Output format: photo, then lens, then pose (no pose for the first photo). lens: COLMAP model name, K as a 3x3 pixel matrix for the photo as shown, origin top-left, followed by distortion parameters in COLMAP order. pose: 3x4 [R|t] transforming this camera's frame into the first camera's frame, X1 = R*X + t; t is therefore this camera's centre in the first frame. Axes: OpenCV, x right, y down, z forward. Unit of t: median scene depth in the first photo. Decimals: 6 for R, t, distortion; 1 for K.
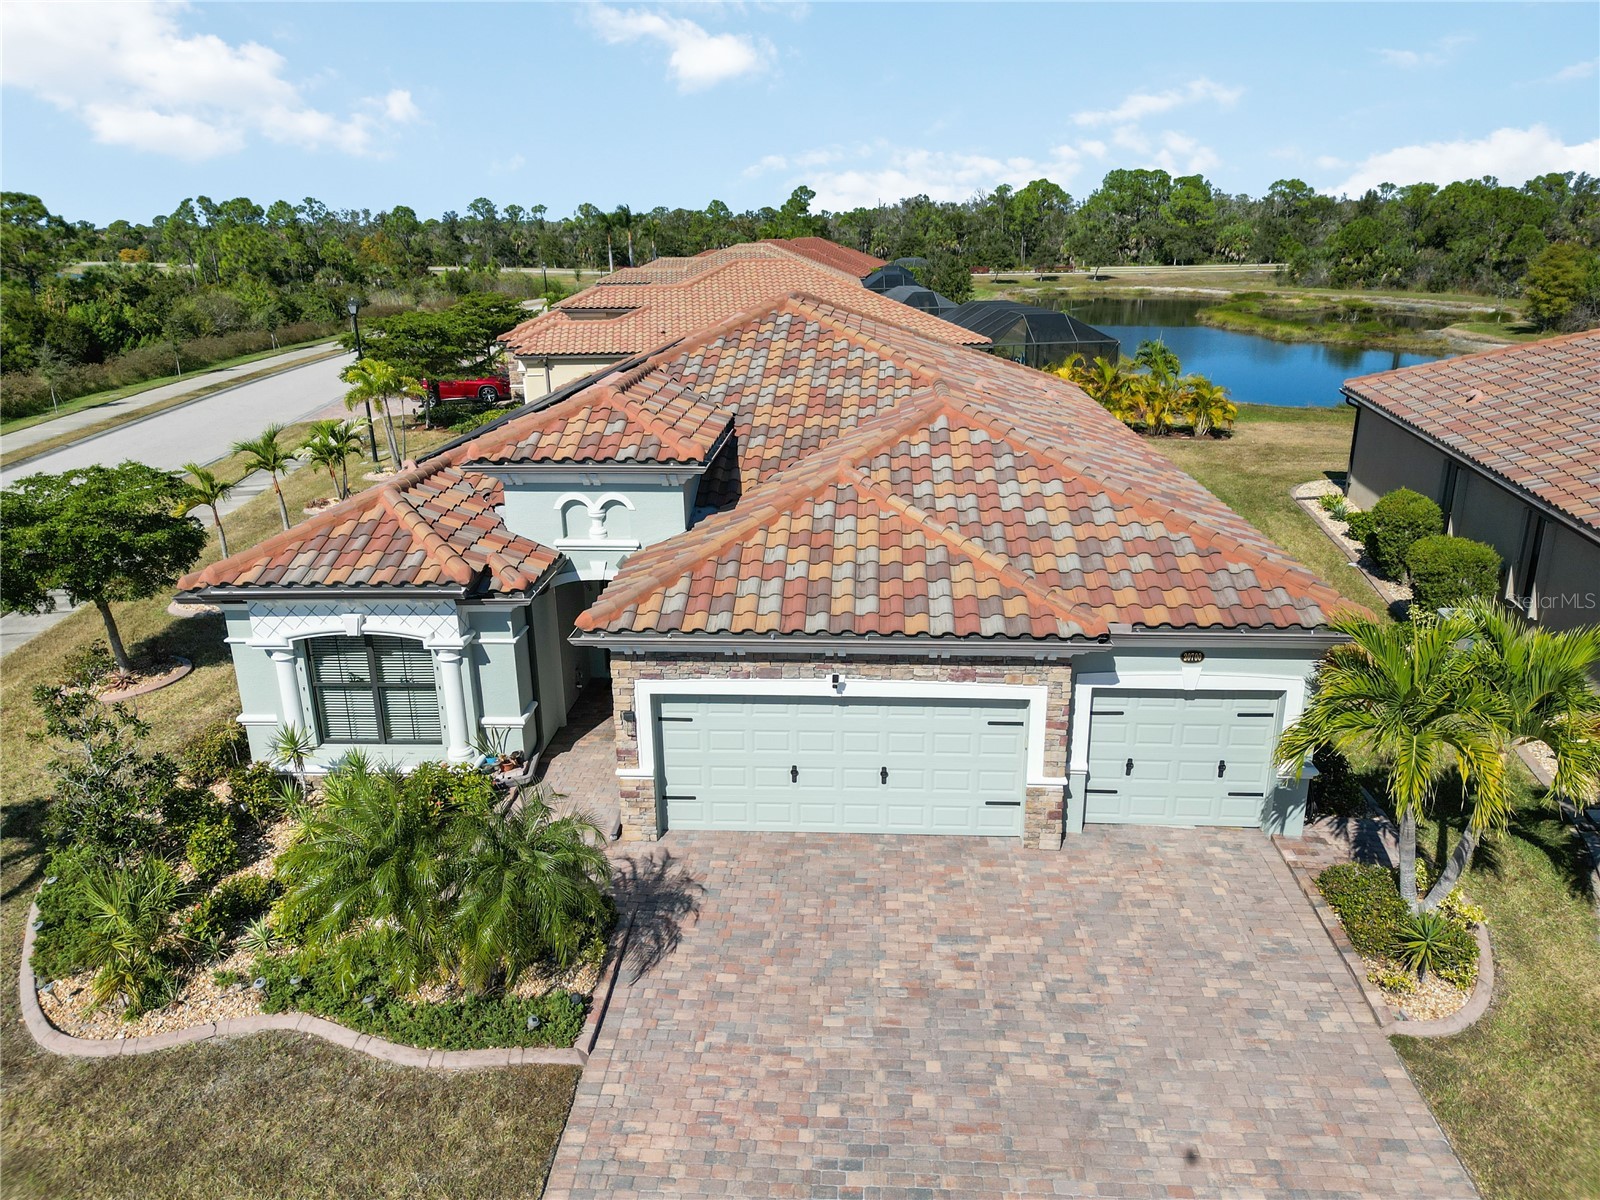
lens RADIAL K [[1122.6, 0, 800.0], [0, 1122.6, 596.9], [0, 0, 1]] dist [0.060553, -0.050458]
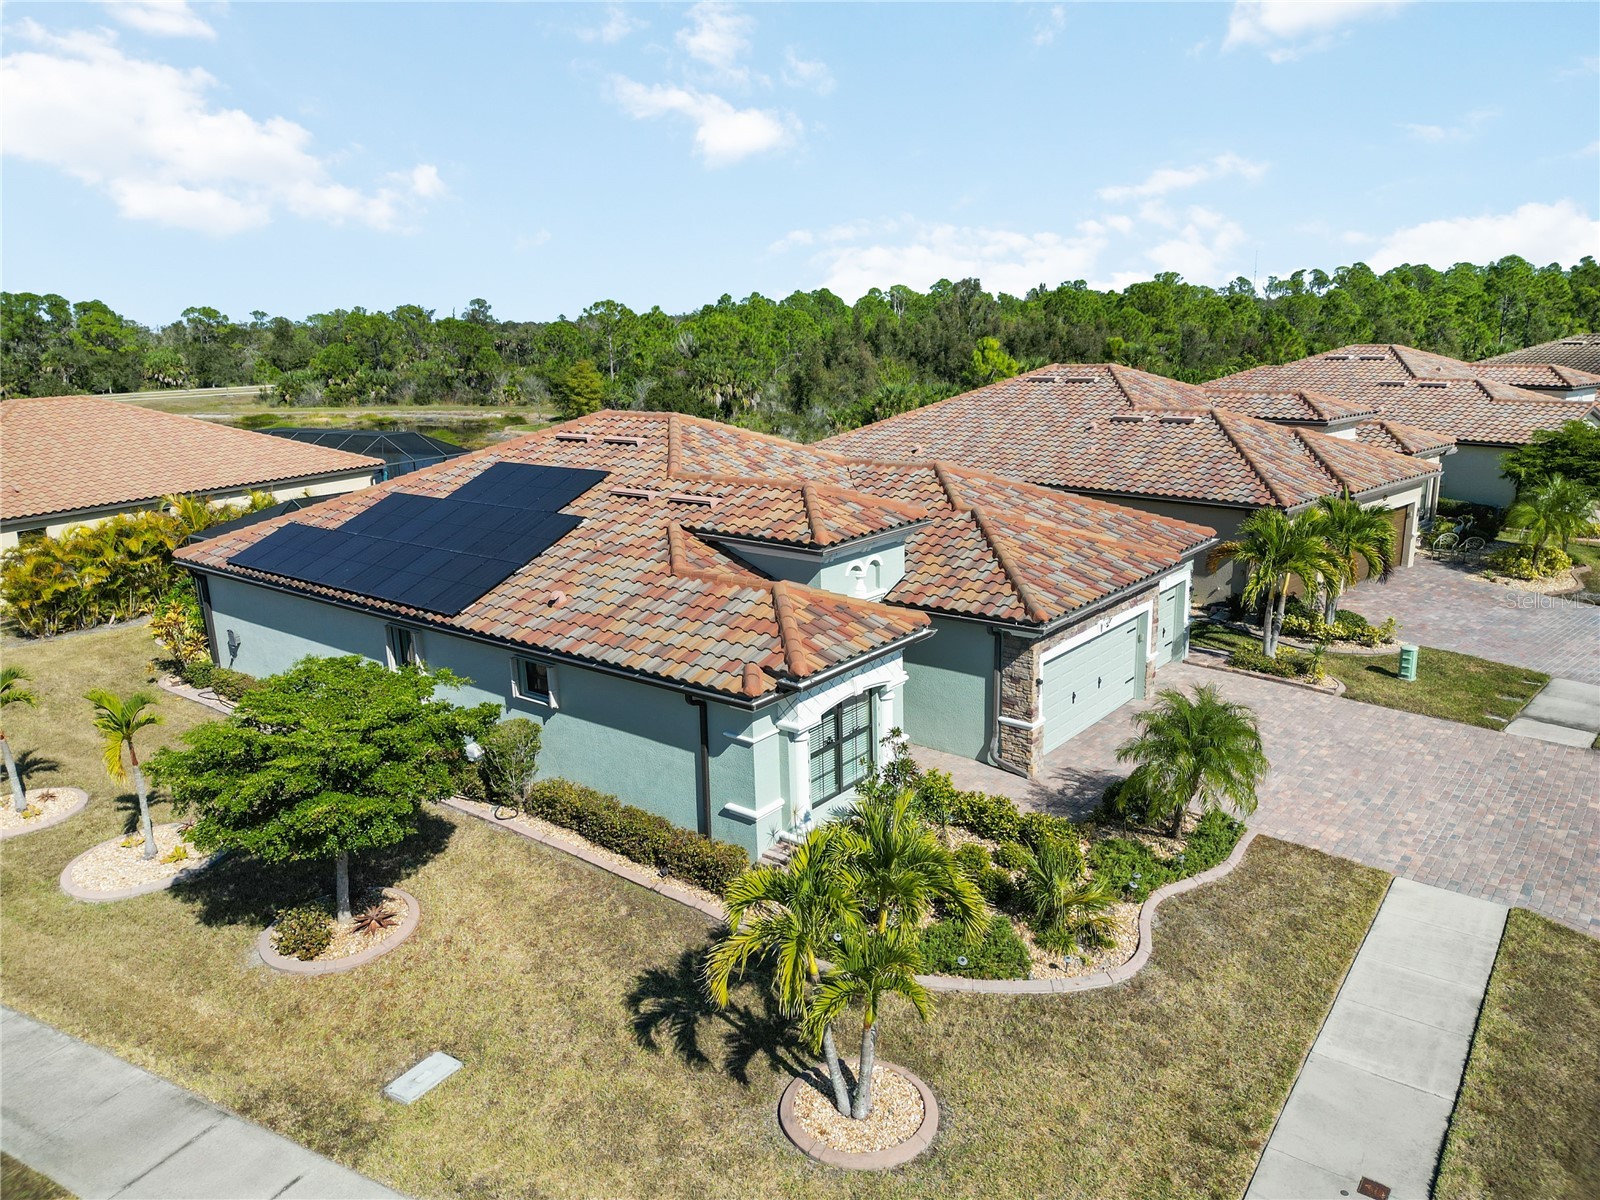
lens RADIAL K [[1122.6, 0, 805.5], [0, 1122.6, 591.1], [0, 0, 1]] dist [0.060553, -0.050458]
pose [[0.583888, -0.191939, 0.788818, -1.346630], [0.274333, 0.961141, 0.030807, -0.123088], [-0.764078, 0.198411, 0.613854, 0.300472]]
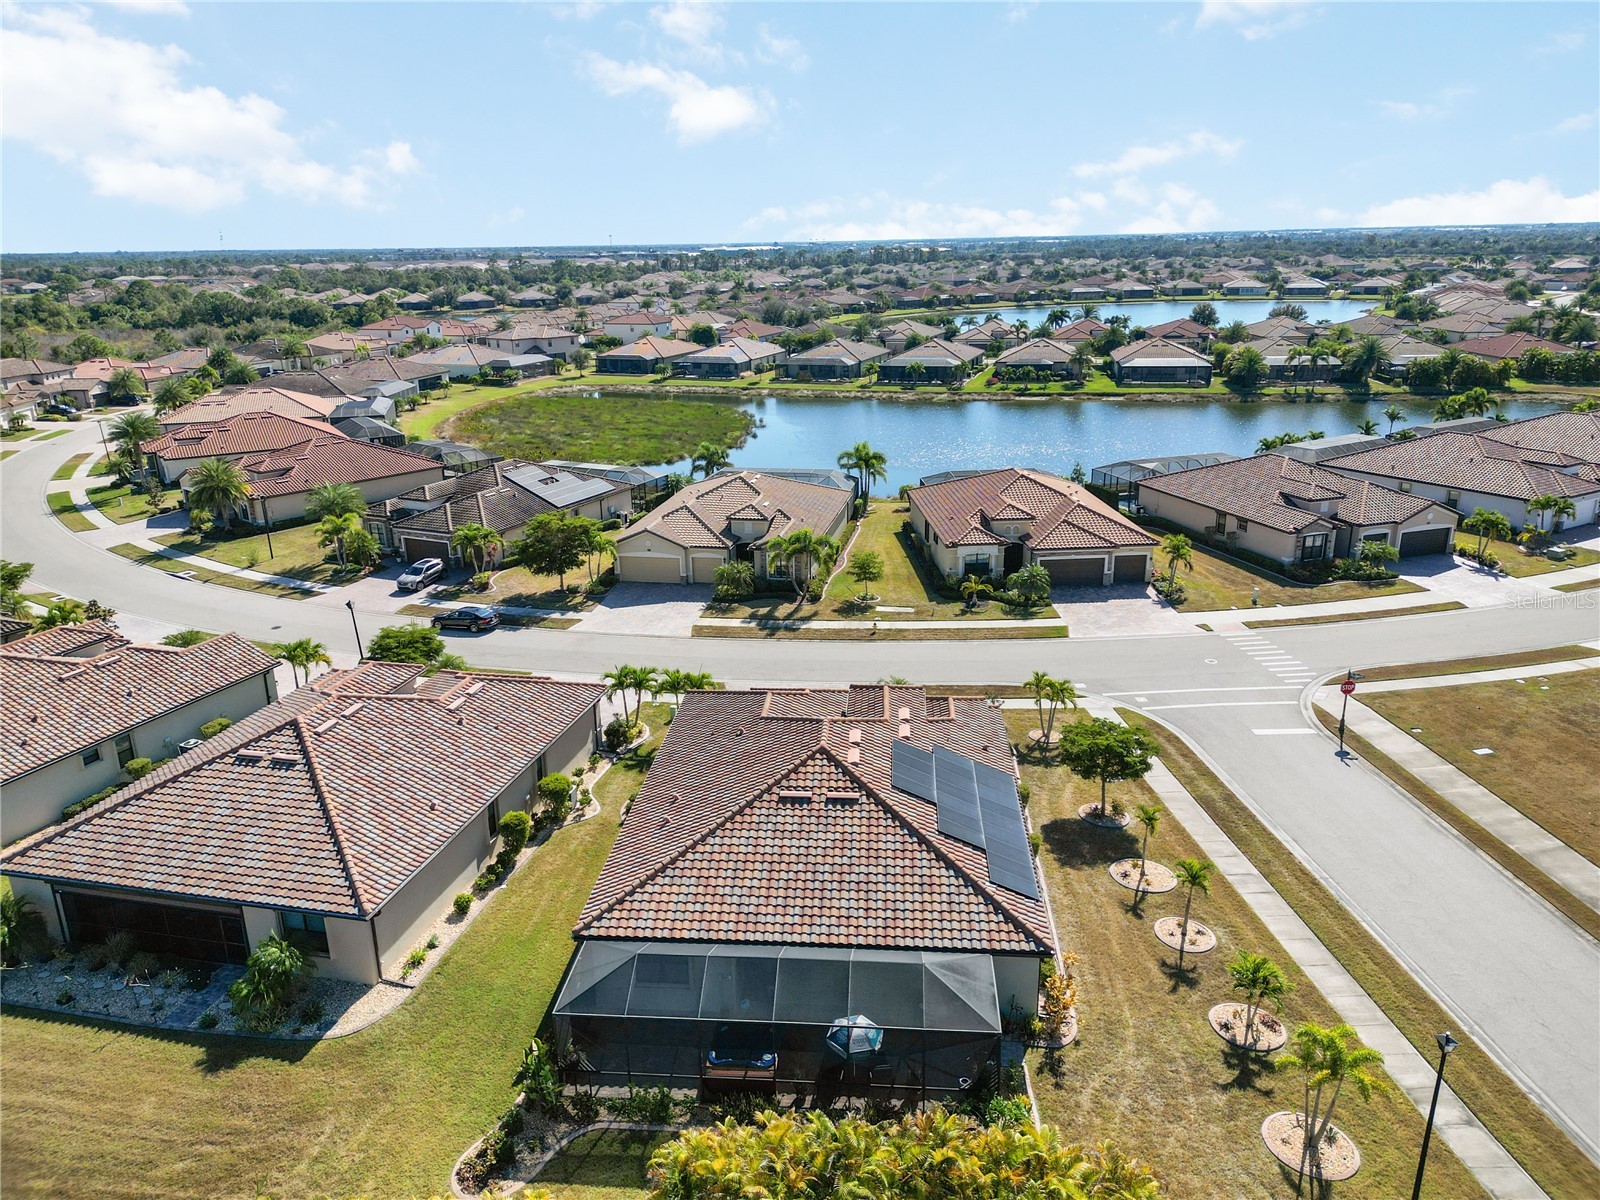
lens RADIAL K [[1122.6, 0, 792.7], [0, 1122.6, 596.9], [0, 0, 1]] dist [0.060553, -0.050458]
pose [[-0.999255, 0.018184, 0.034031, -0.032479], [0.034717, 0.808603, 0.587329, -2.373867], [-0.016837, 0.588073, -0.808633, 3.665649]]
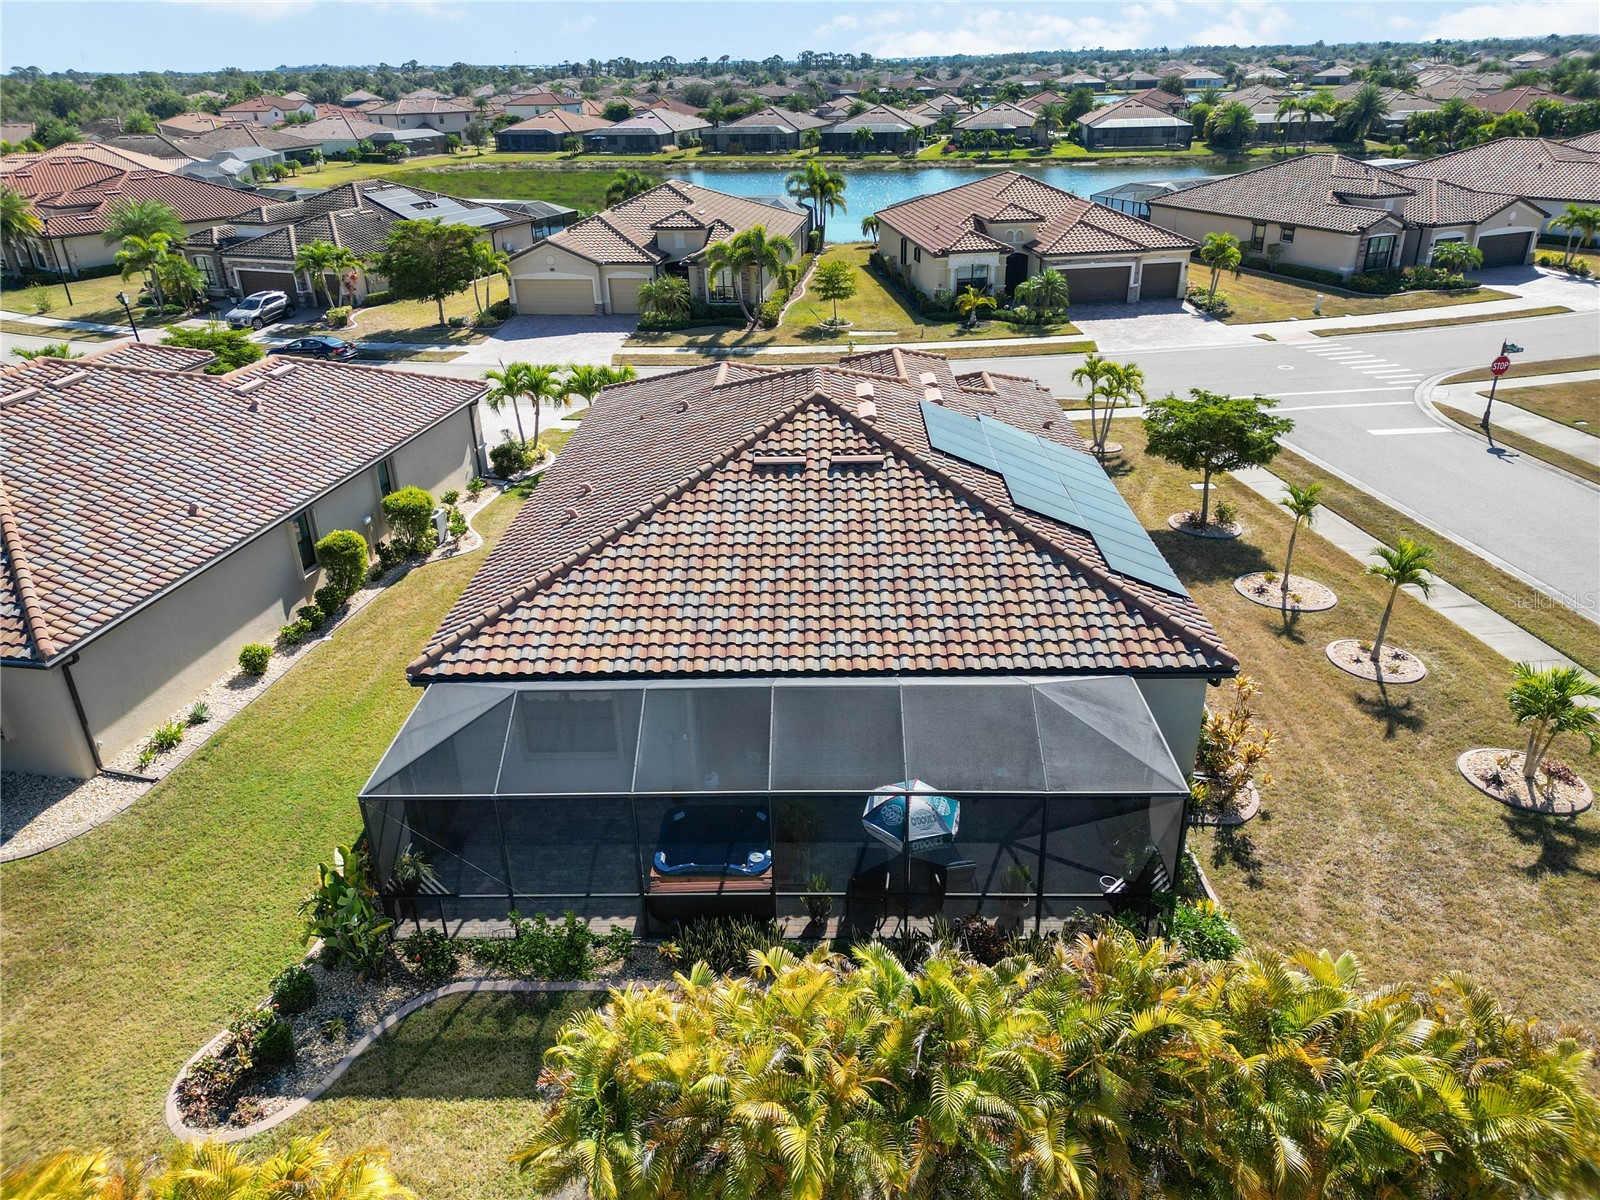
lens RADIAL K [[1122.6, 0, 792.3], [0, 1122.6, 596.3], [0, 0, 1]] dist [0.060553, -0.050458]
pose [[-0.998828, 0.044378, -0.019340, 0.082217], [0.018762, 0.723165, 0.690421, -1.412095], [0.044626, 0.689248, -0.723150, 3.107425]]
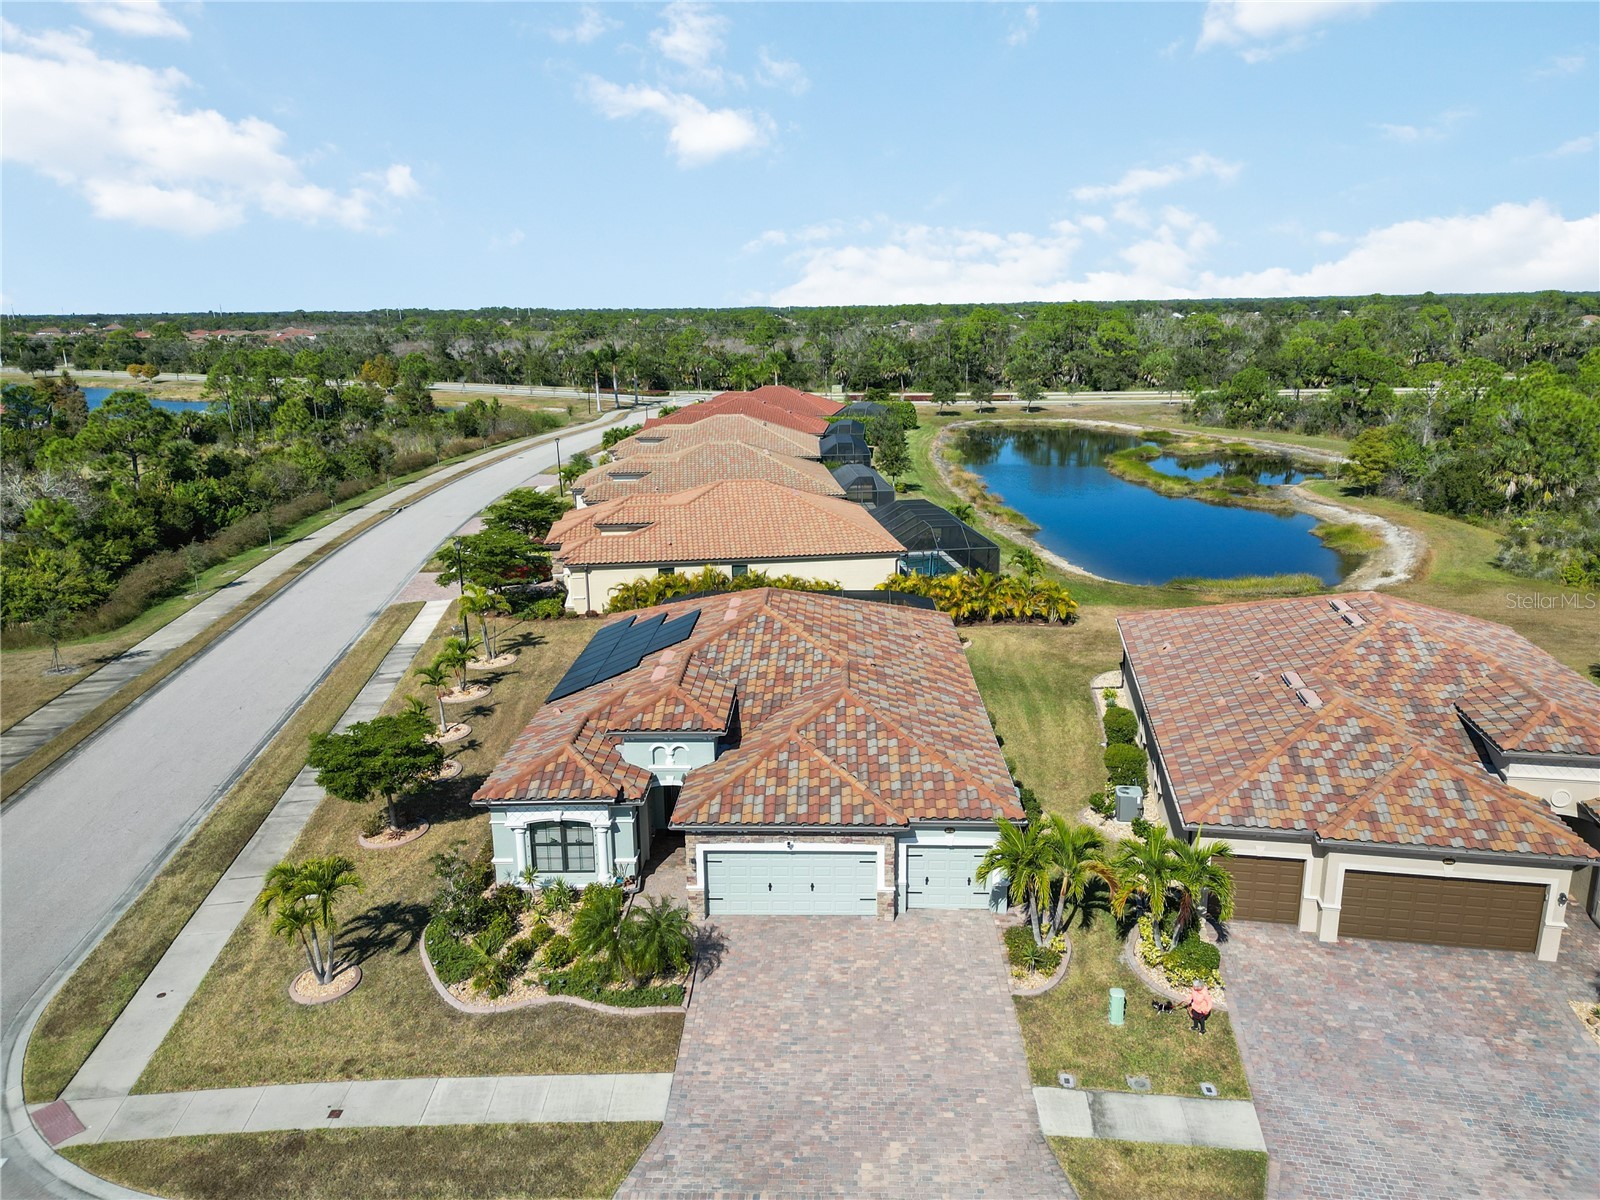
lens RADIAL K [[1122.6, 0, 799.3], [0, 1122.6, 582.9], [0, 0, 1]] dist [0.060553, -0.050458]
pose [[0.999596, -0.005892, 0.027804, -0.005042], [0.008078, 0.996828, -0.079174, -0.236268], [-0.027249, 0.079366, 0.996473, -1.124660]]
